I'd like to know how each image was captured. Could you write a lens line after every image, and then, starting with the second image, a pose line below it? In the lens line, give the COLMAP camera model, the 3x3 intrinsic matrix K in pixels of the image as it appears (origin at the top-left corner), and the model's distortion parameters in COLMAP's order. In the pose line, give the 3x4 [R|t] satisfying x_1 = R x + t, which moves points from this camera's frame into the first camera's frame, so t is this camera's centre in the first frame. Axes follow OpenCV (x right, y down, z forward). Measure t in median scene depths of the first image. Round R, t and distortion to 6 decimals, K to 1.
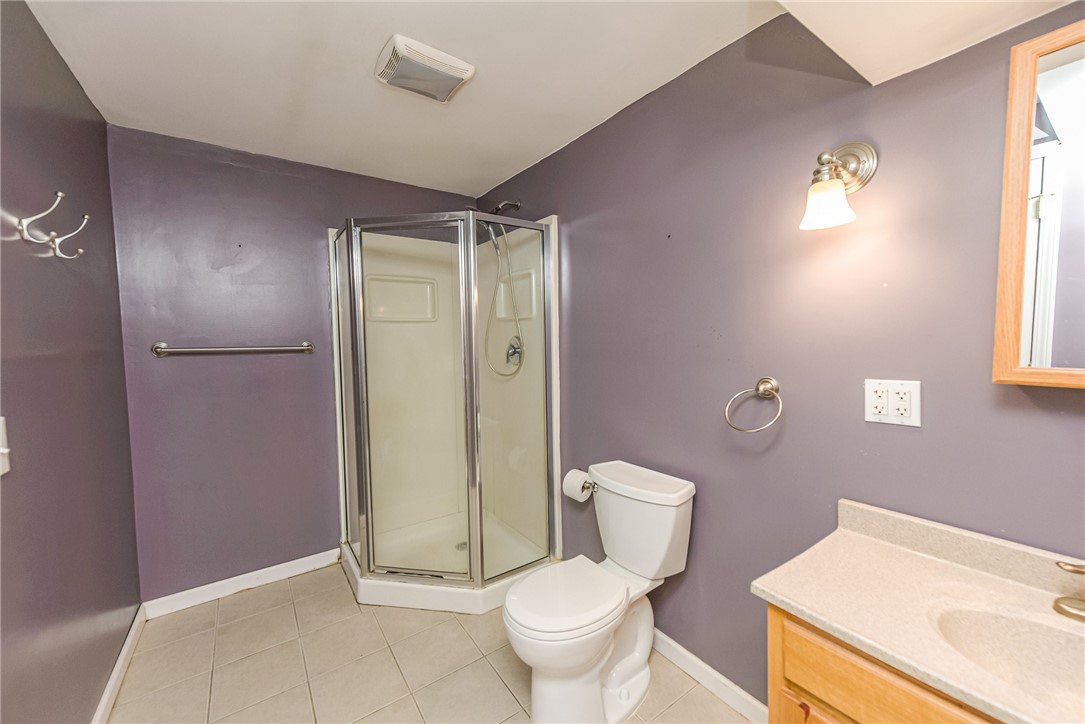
lens RADIAL K [[421.0, 0, 554.0], [0, 421.0, 362.2], [0, 0, 1]] dist [0.011178, -0.000067]
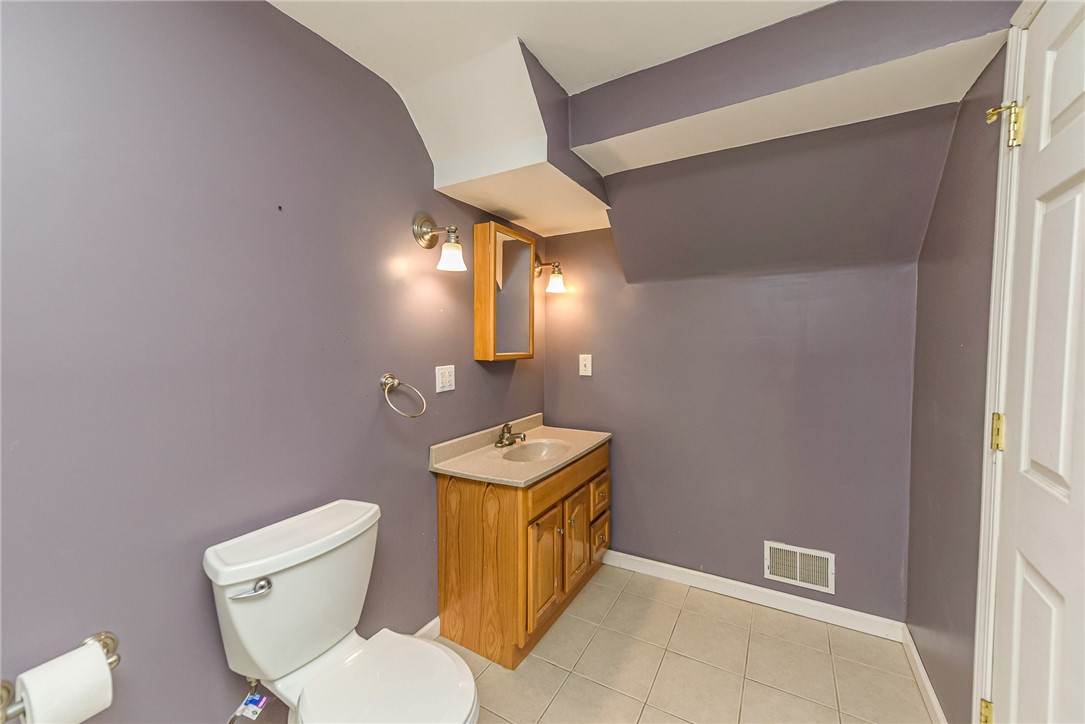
lens RADIAL K [[421.0, 0, 554.0], [0, 421.0, 362.2], [0, 0, 1]] dist [0.011178, -0.000067]
pose [[-0.423520, -0.029476, 0.905407, -0.970660], [0.061468, 0.996232, 0.061185, -0.051726], [-0.903799, 0.081566, -0.420113, 1.350146]]
